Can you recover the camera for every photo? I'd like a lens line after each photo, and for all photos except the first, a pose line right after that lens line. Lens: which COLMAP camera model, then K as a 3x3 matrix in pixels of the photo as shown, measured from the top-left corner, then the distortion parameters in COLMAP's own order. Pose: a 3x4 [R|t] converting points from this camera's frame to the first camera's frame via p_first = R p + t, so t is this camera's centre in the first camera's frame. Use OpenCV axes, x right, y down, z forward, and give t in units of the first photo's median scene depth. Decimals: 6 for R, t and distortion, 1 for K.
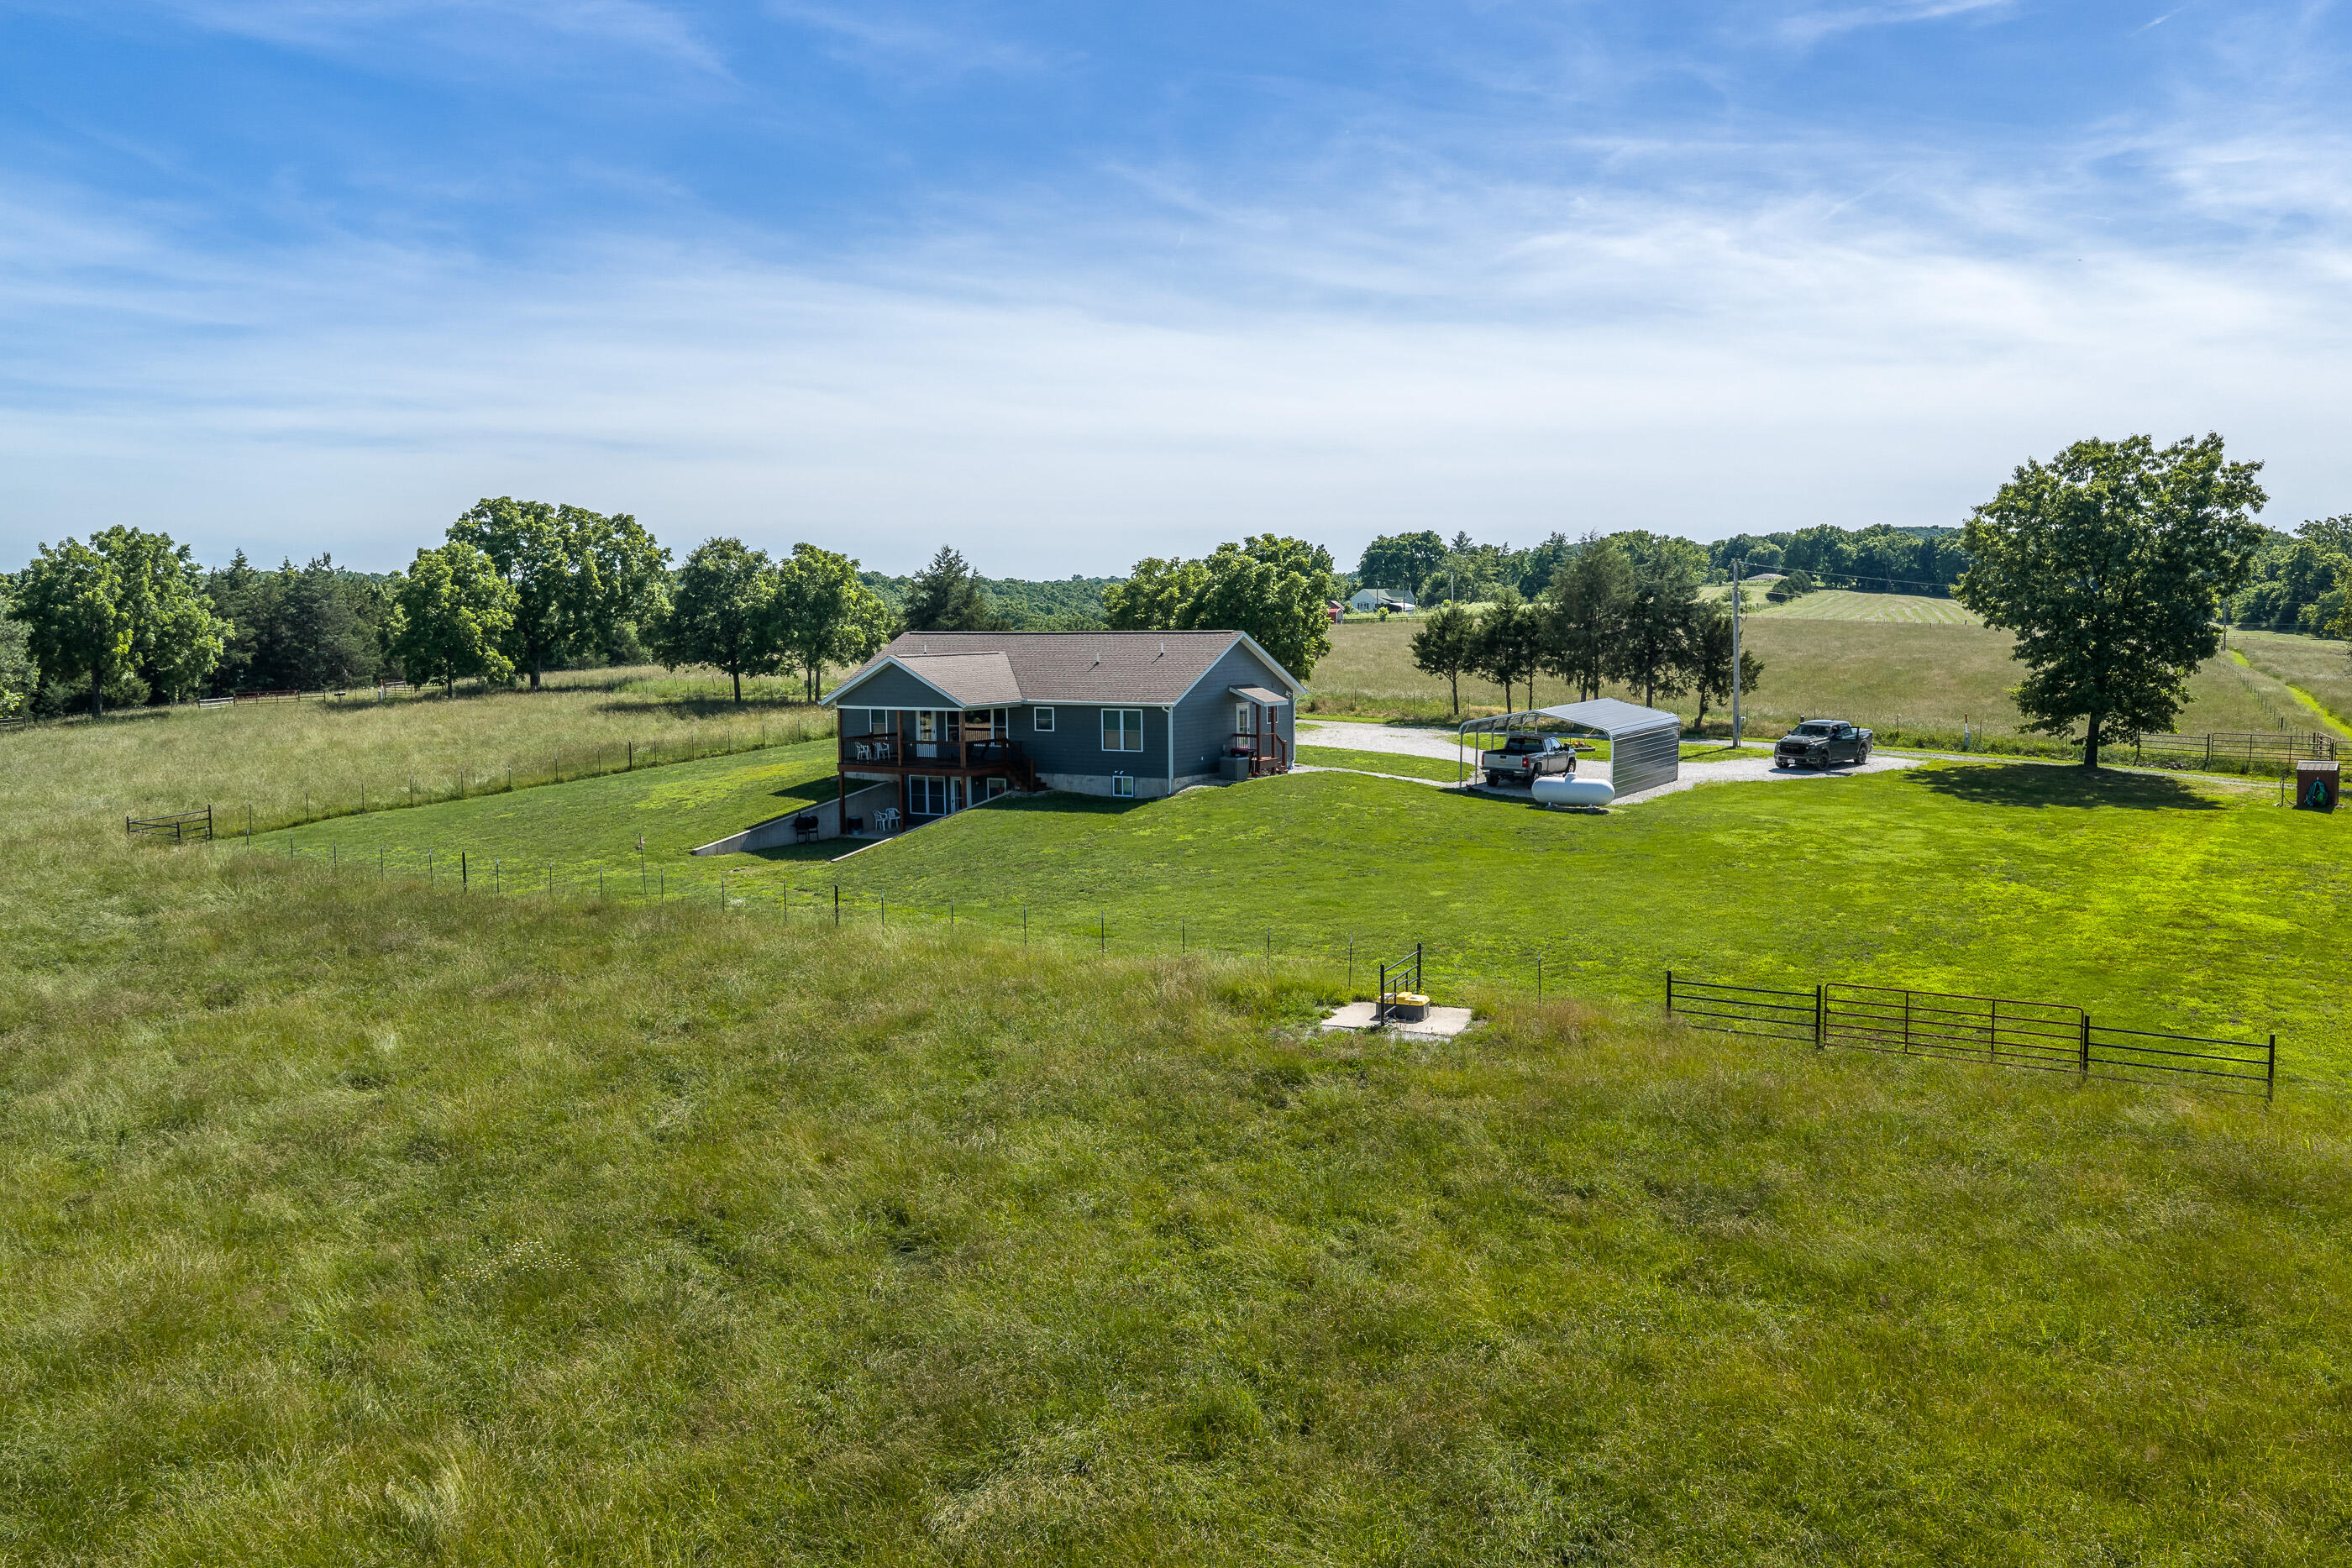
lens RADIAL K [[1924.0, 0, 1180.0], [0, 1924.0, 790.0], [0, 0, 1]] dist [0.003776, -0.003794]
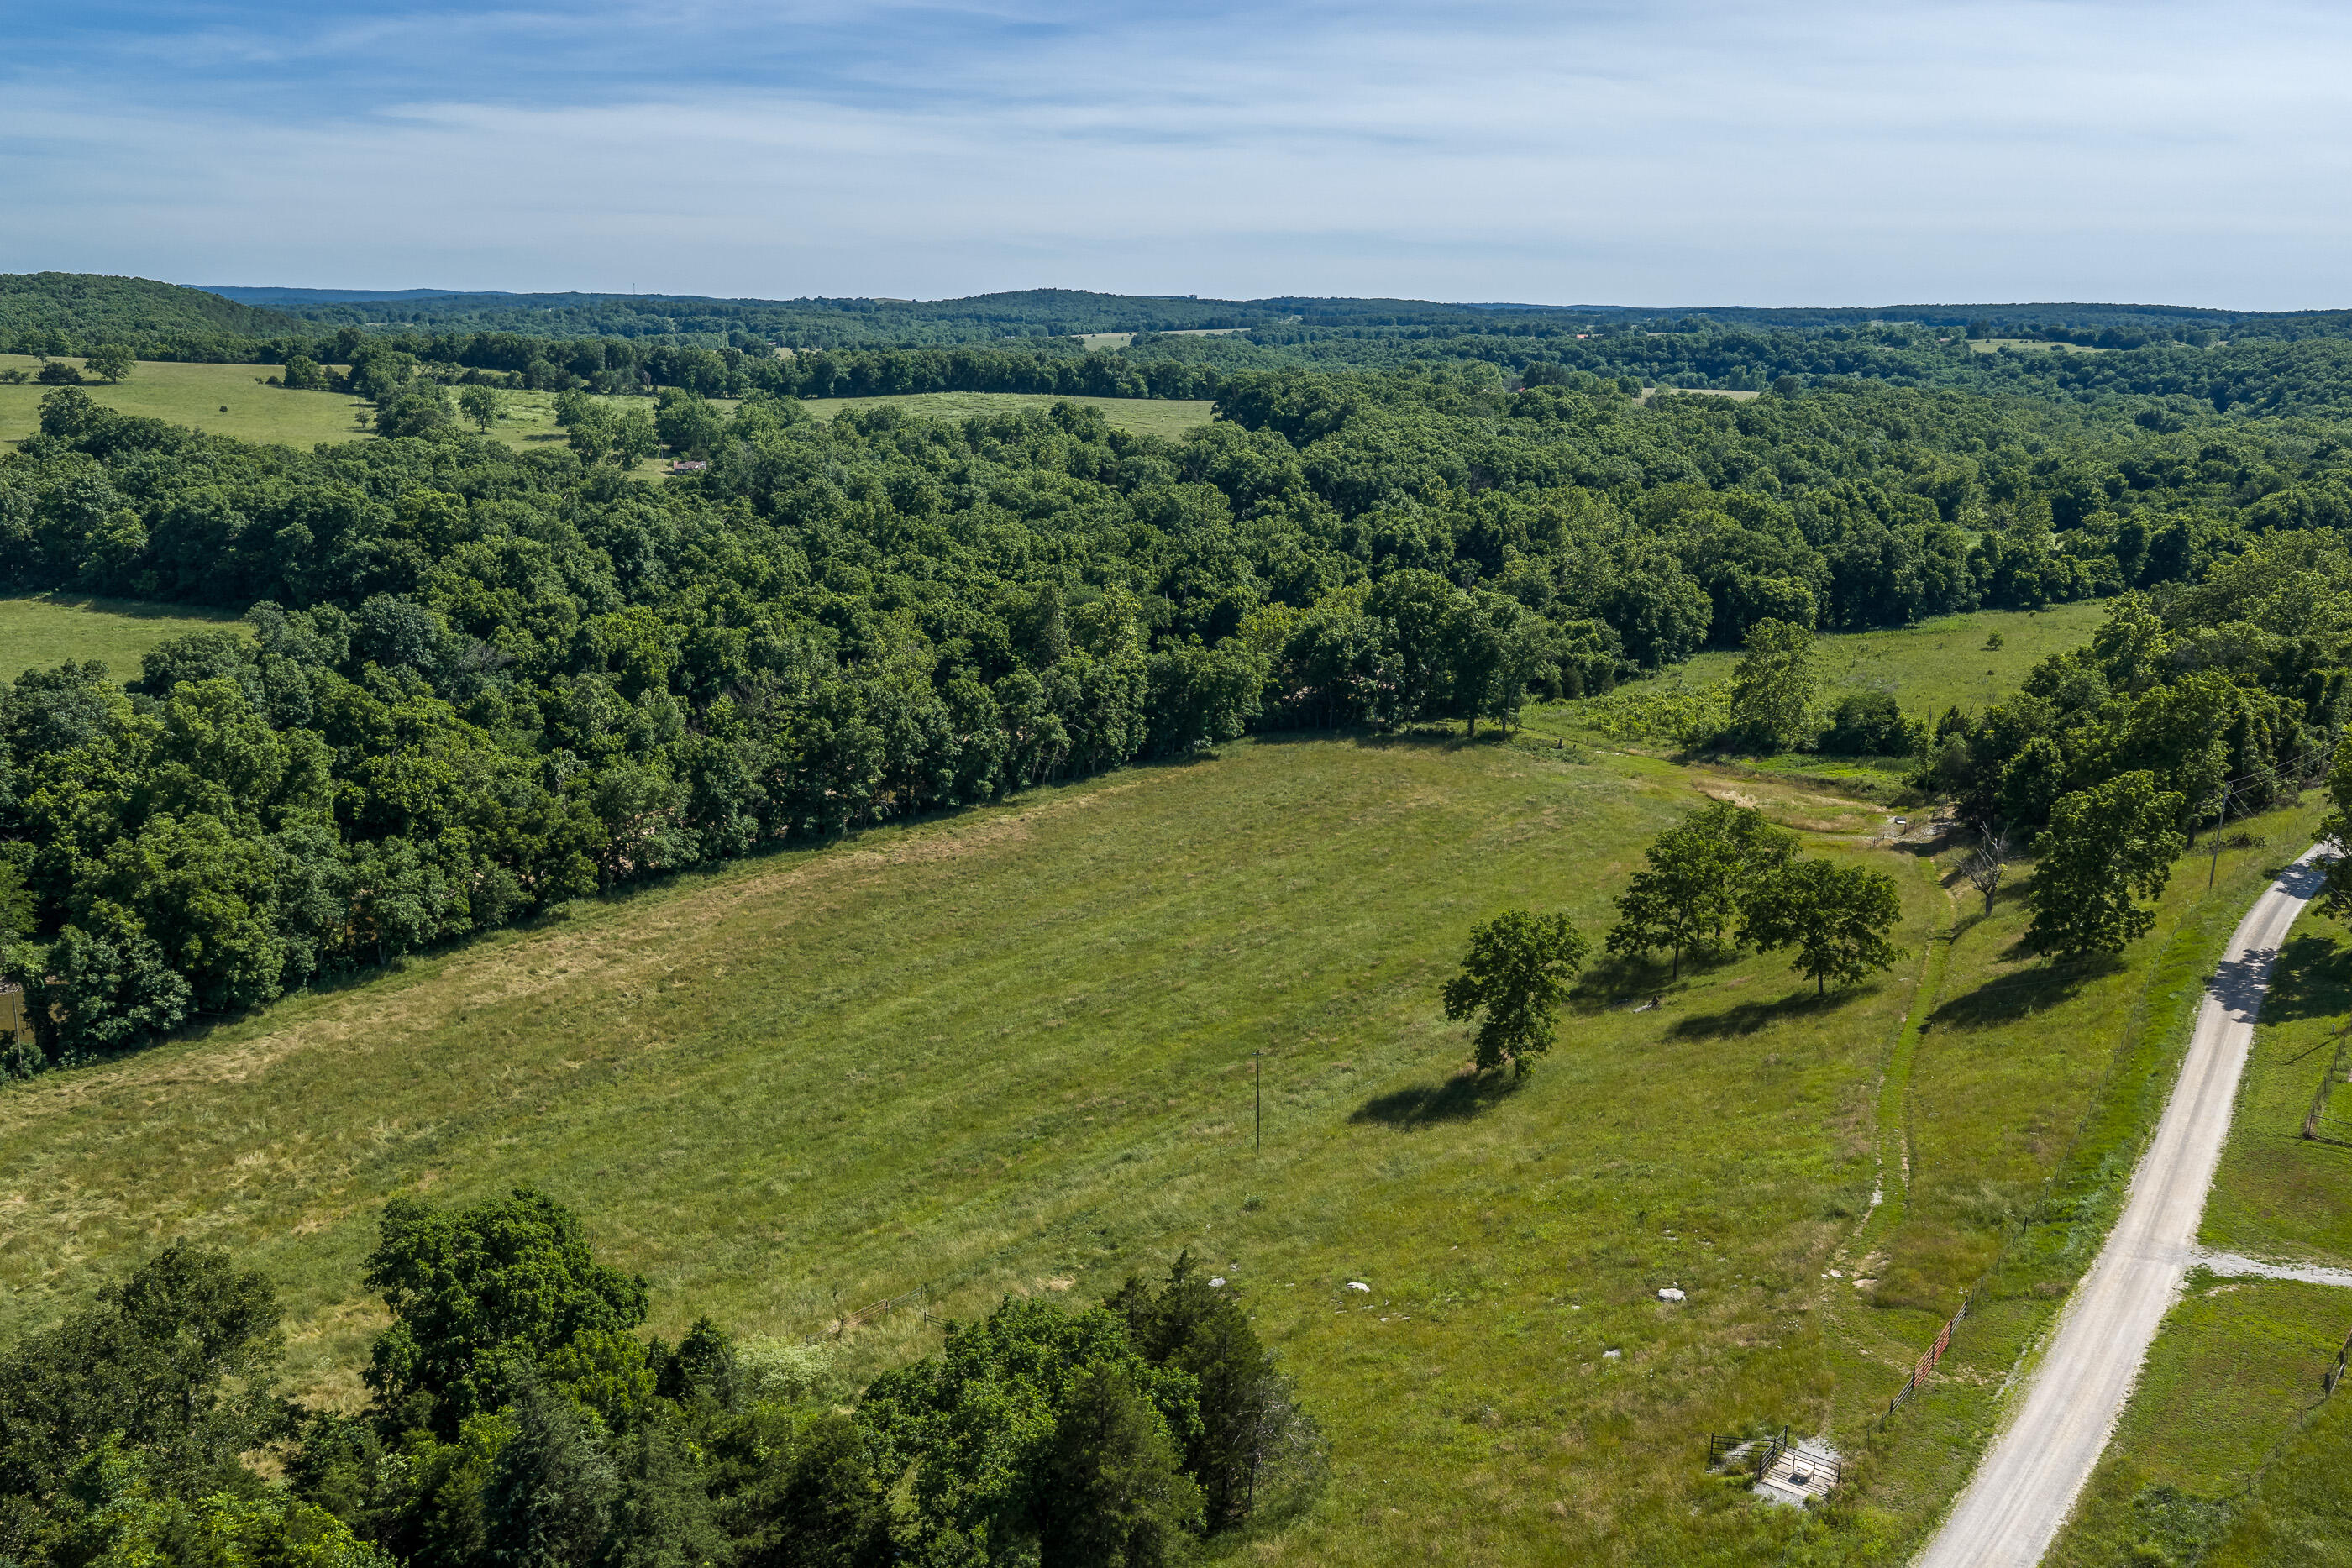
lens RADIAL K [[1945.4, 0, 1208.7], [0, 1945.4, 736.0], [0, 0, 1]] dist [0.015138, -0.021139]
pose [[0.931552, 0.099102, -0.349842, -0.156815], [-0.056328, 0.989858, 0.130414, -0.879164], [0.359218, -0.101782, 0.927687, 2.762045]]
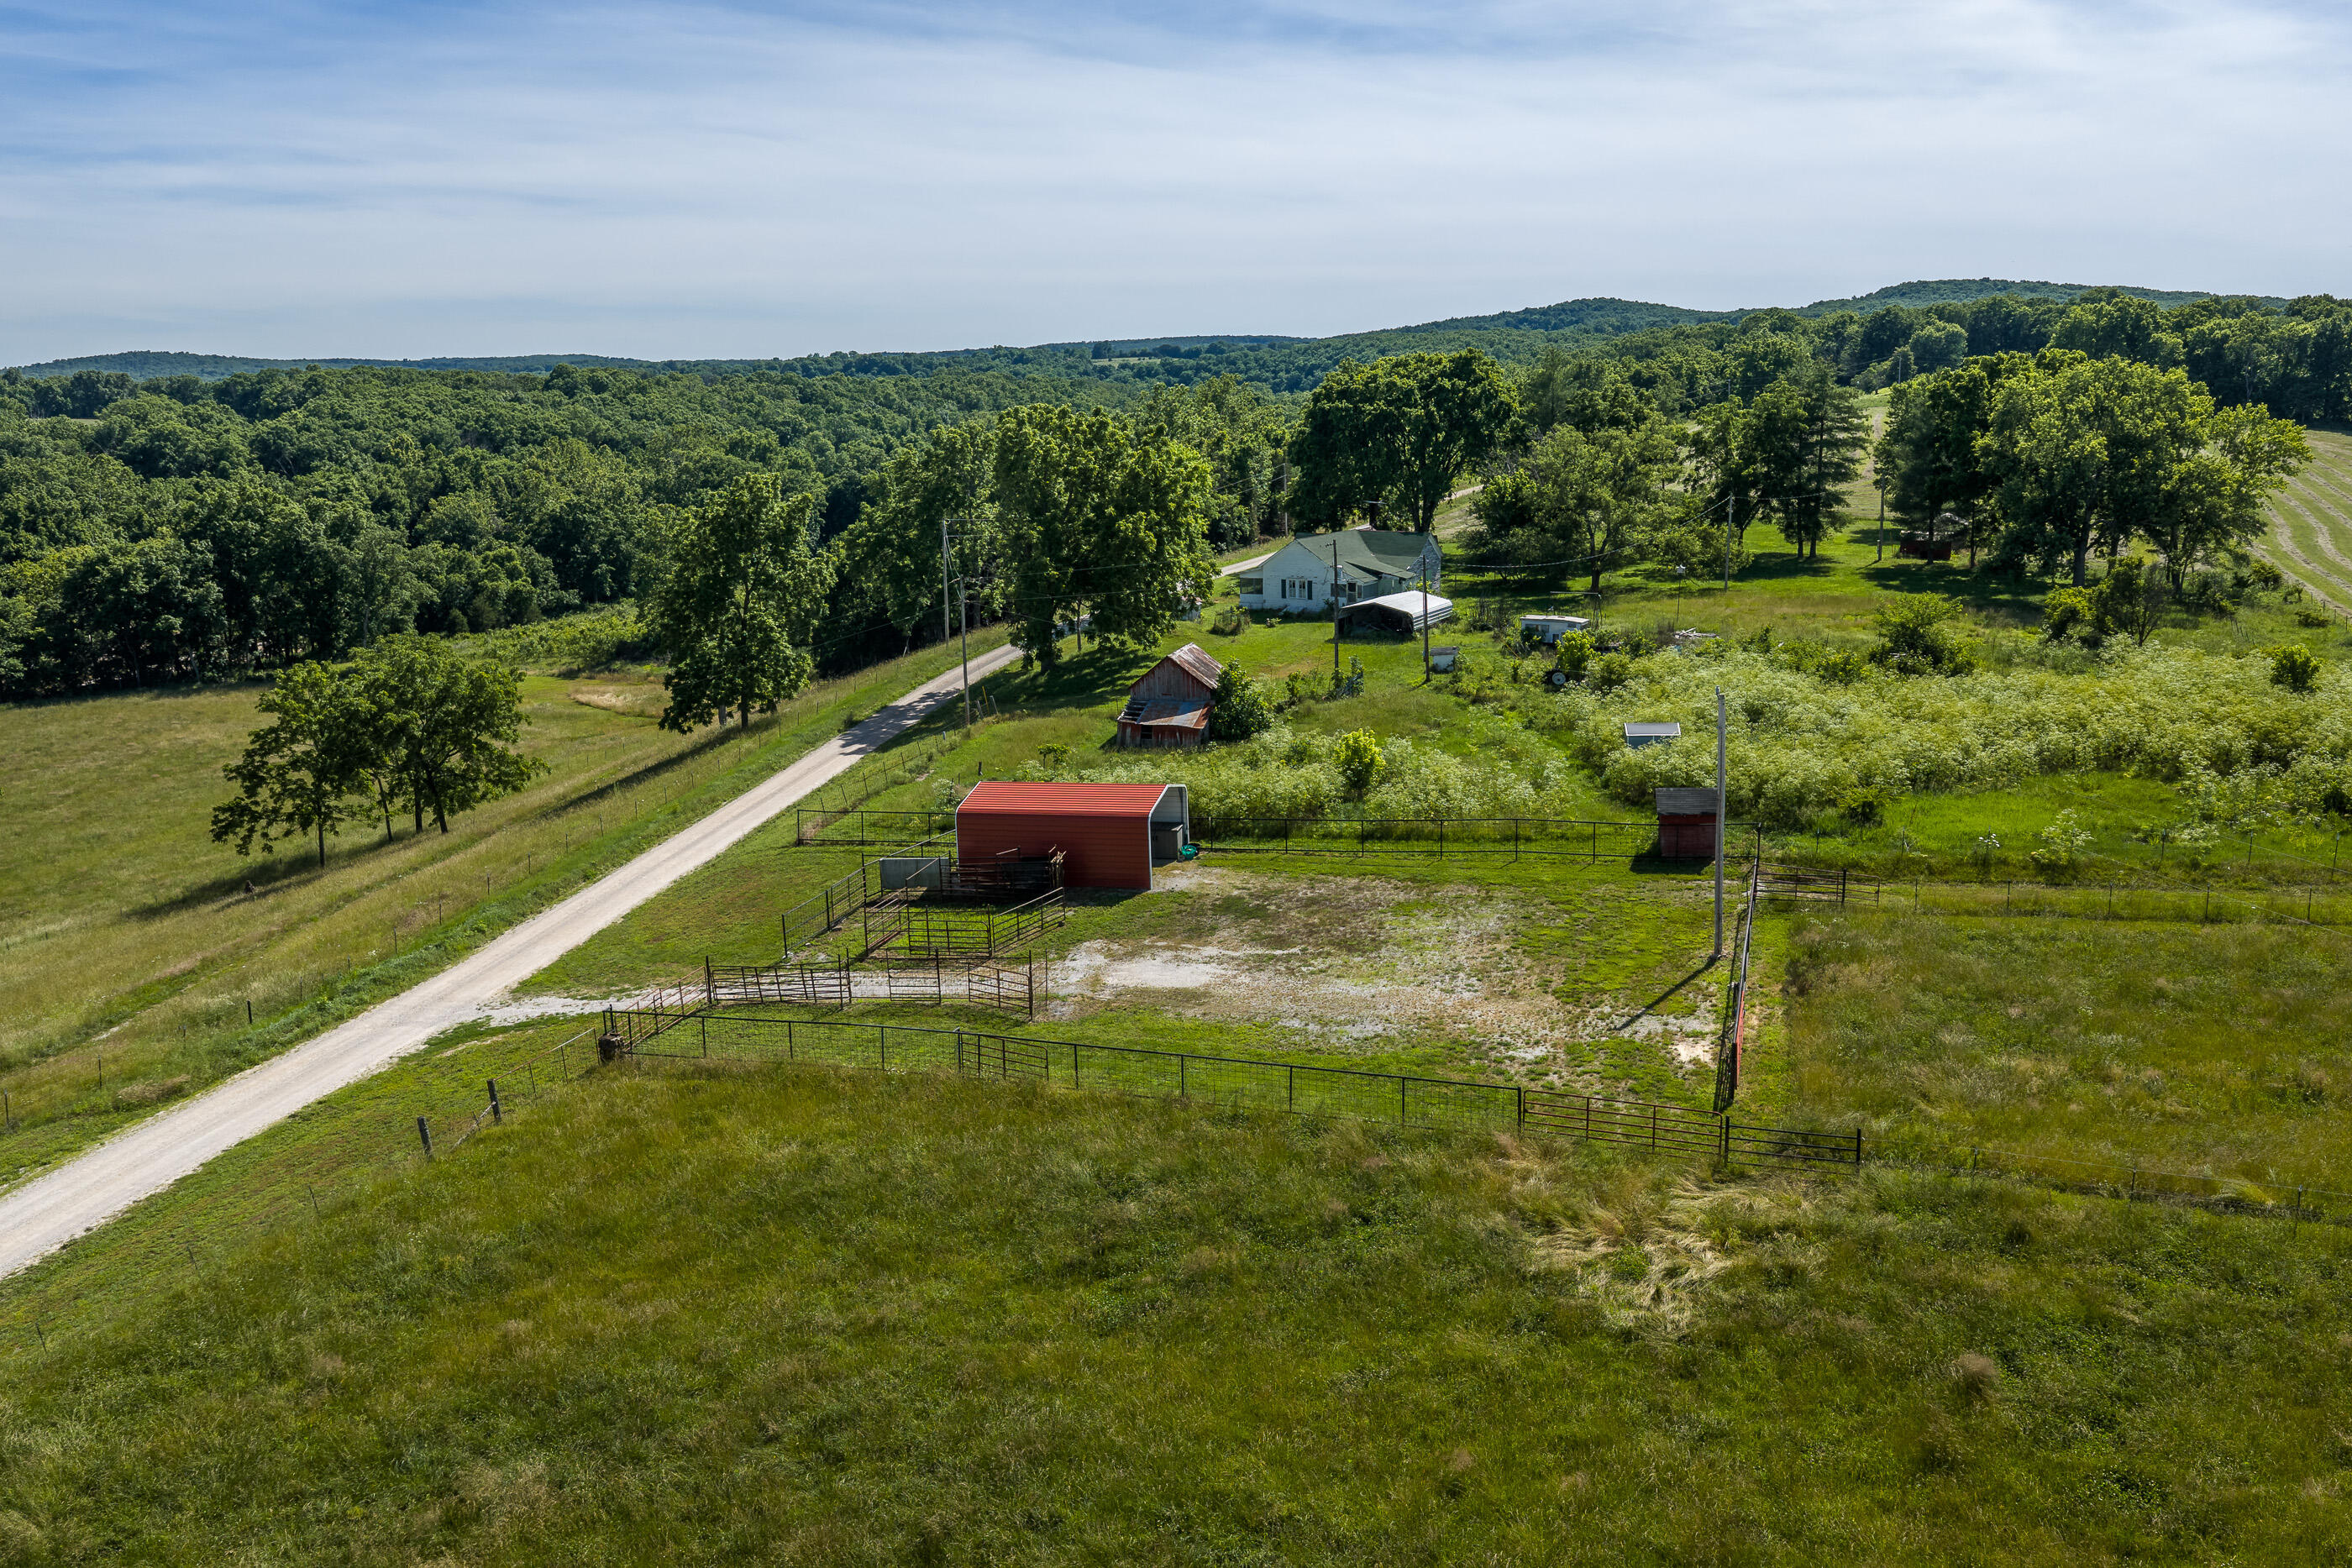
lens RADIAL K [[1924.0, 0, 1180.0], [0, 1924.0, 790.0], [0, 0, 1]] dist [0.003776, -0.003794]
pose [[0.999747, -0.015256, 0.016529, 0.363227], [0.013136, 0.992501, 0.121532, -0.544599], [-0.018259, -0.121284, 0.992450, 3.489291]]
